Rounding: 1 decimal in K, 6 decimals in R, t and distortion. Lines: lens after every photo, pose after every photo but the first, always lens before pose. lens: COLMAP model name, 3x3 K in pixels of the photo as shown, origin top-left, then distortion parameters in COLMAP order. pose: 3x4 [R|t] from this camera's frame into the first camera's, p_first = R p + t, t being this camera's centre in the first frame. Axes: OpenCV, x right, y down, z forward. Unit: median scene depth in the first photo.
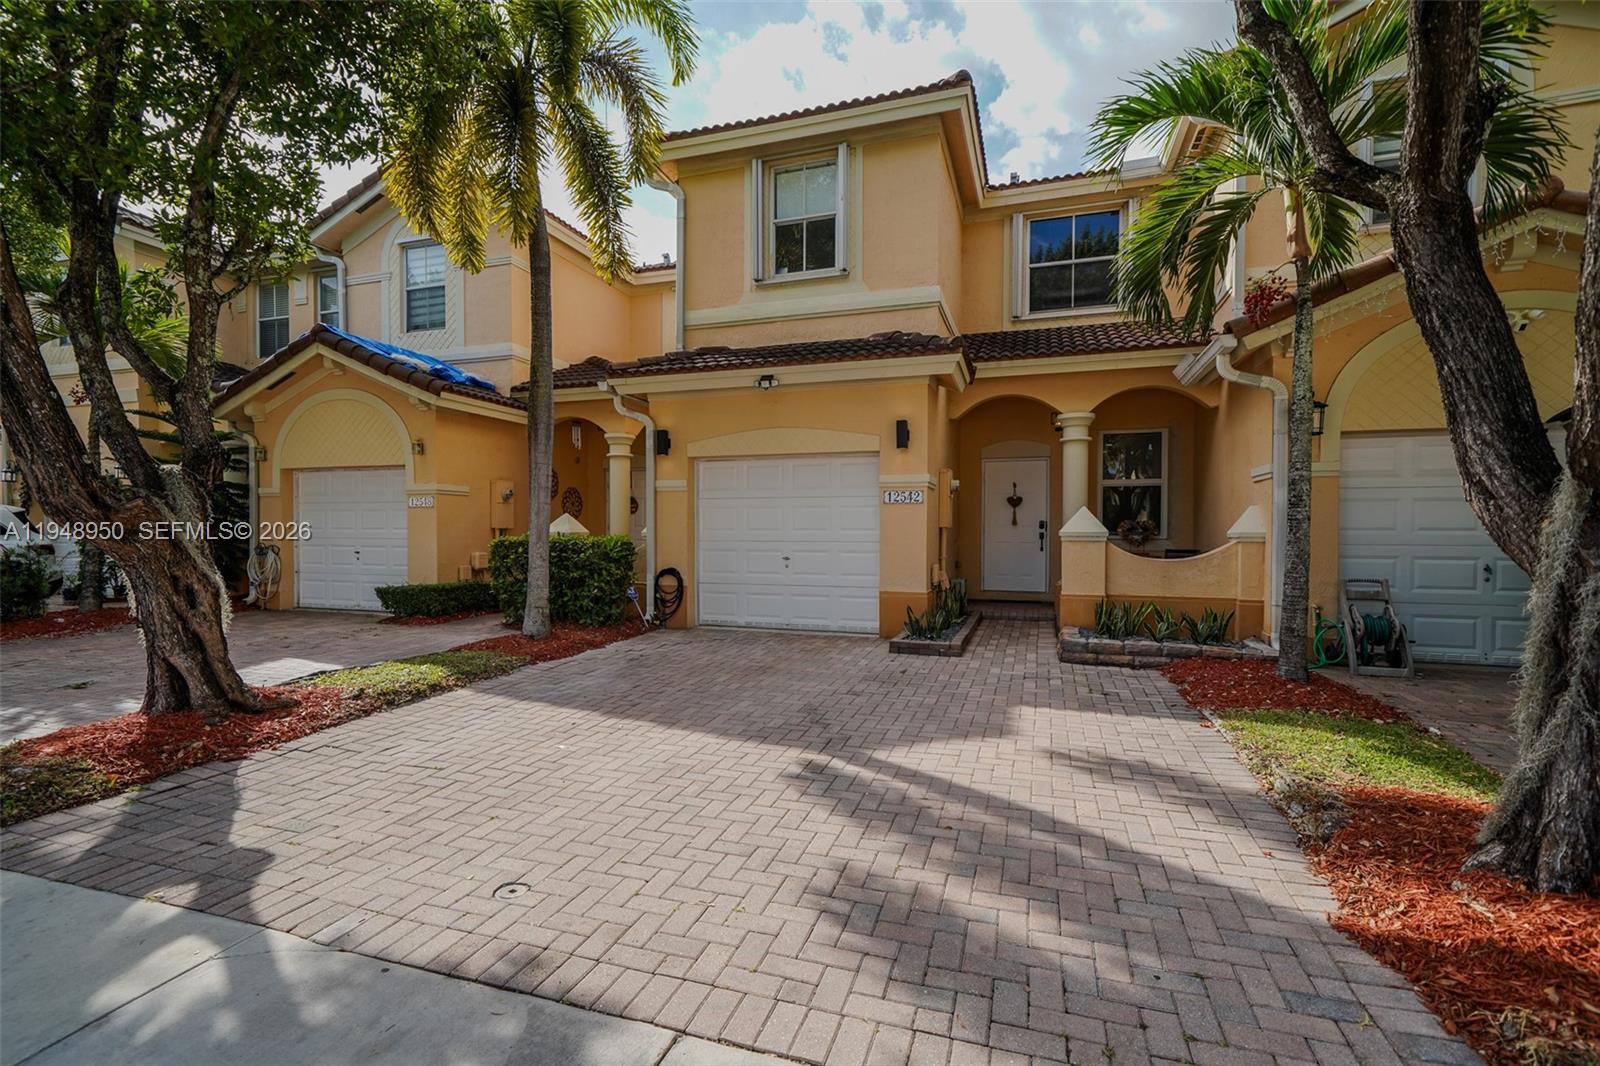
lens RADIAL K [[732.9, 0, 797.5], [0, 732.9, 542.7], [0, 0, 1]] dist [0.004989, 0.004994]
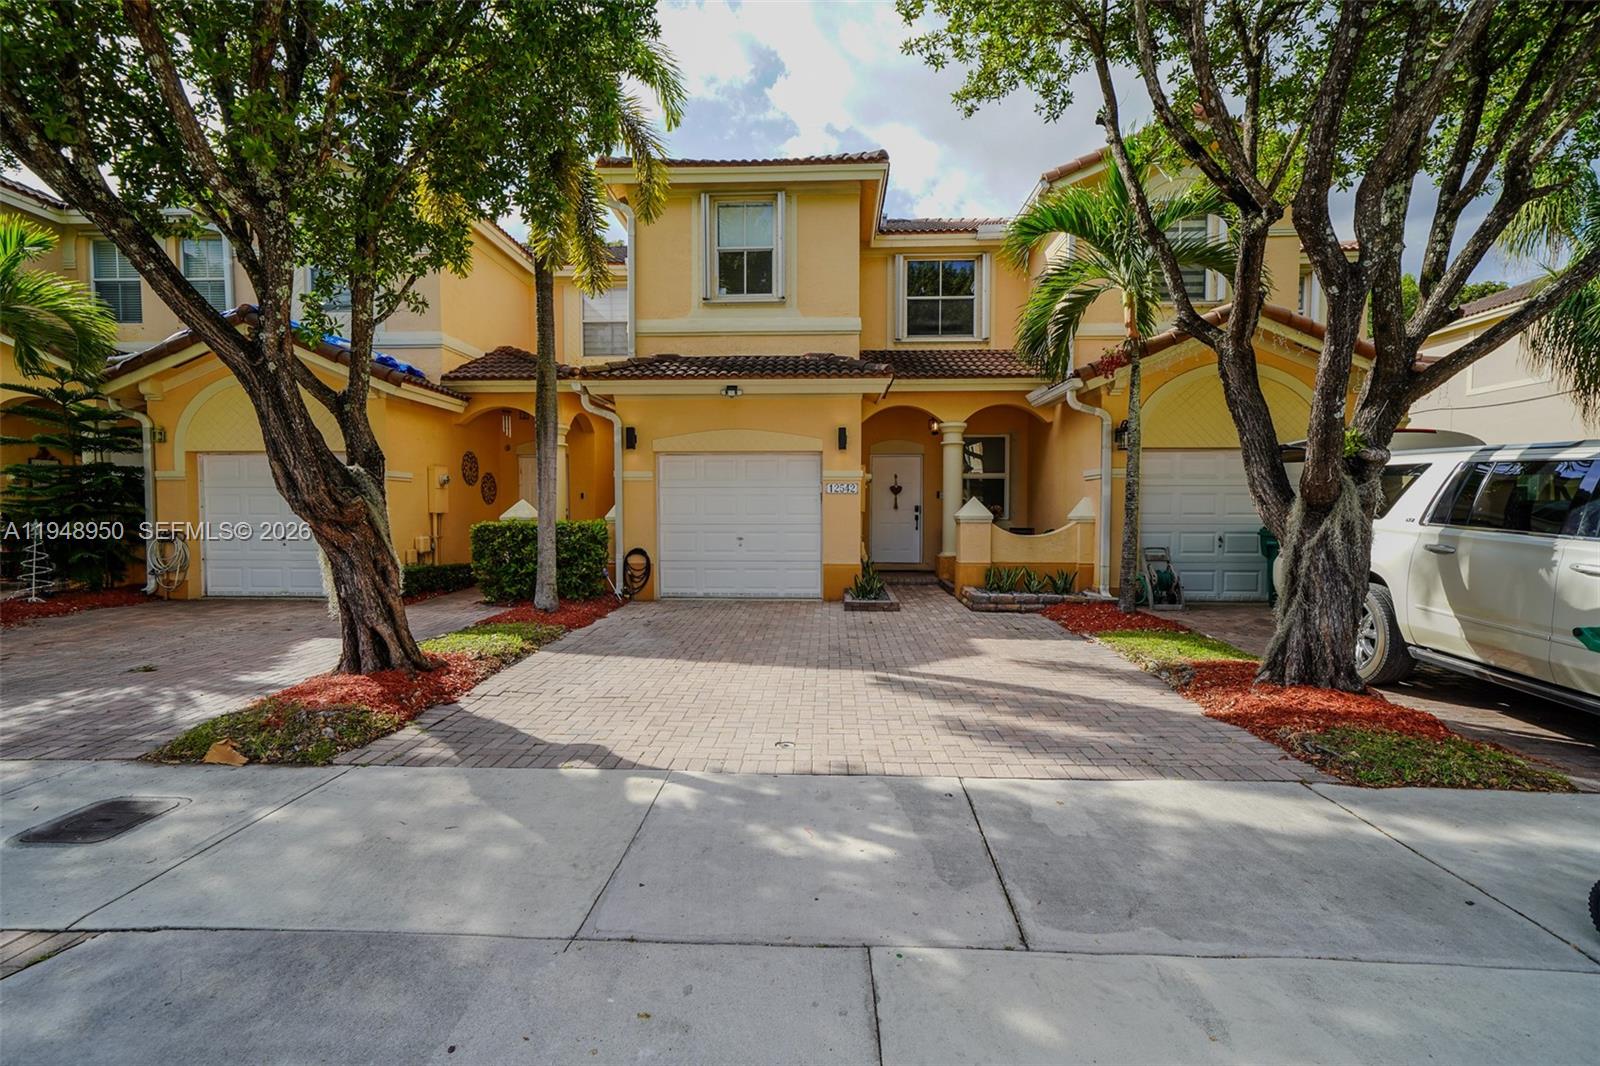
lens RADIAL K [[737.7, 0, 798.1], [0, 737.7, 539.5], [0, 0, 1]] dist [0.008077, 0.000450]
pose [[0.960405, -0.013288, 0.278292, -0.360257], [0.006476, 0.999657, 0.025384, -0.009664], [-0.278534, -0.022577, 0.960161, -0.250512]]
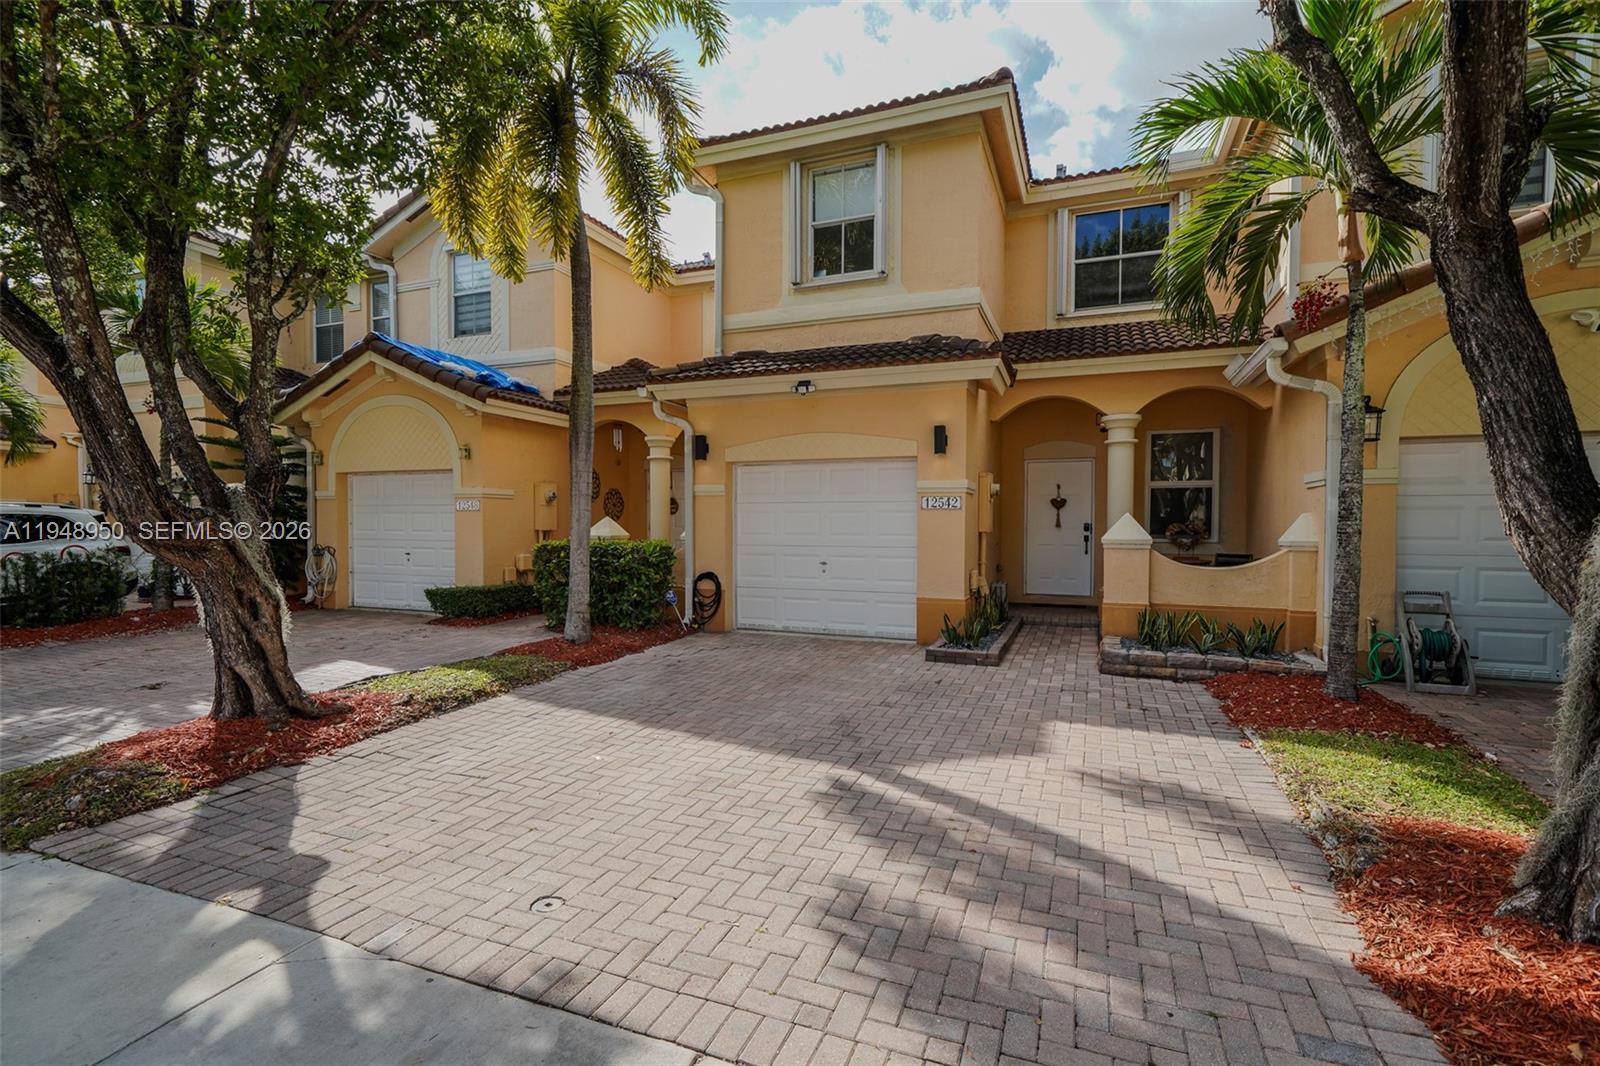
lens RADIAL K [[742.8, 0, 800.7], [0, 742.8, 540.2], [0, 0, 1]] dist [0.003361, 0.005699]
pose [[0.998474, 0.001750, -0.055201, 0.013295], [-0.001341, 0.999971, 0.007436, -0.024342], [0.055213, -0.007351, 0.998448, -0.016583]]
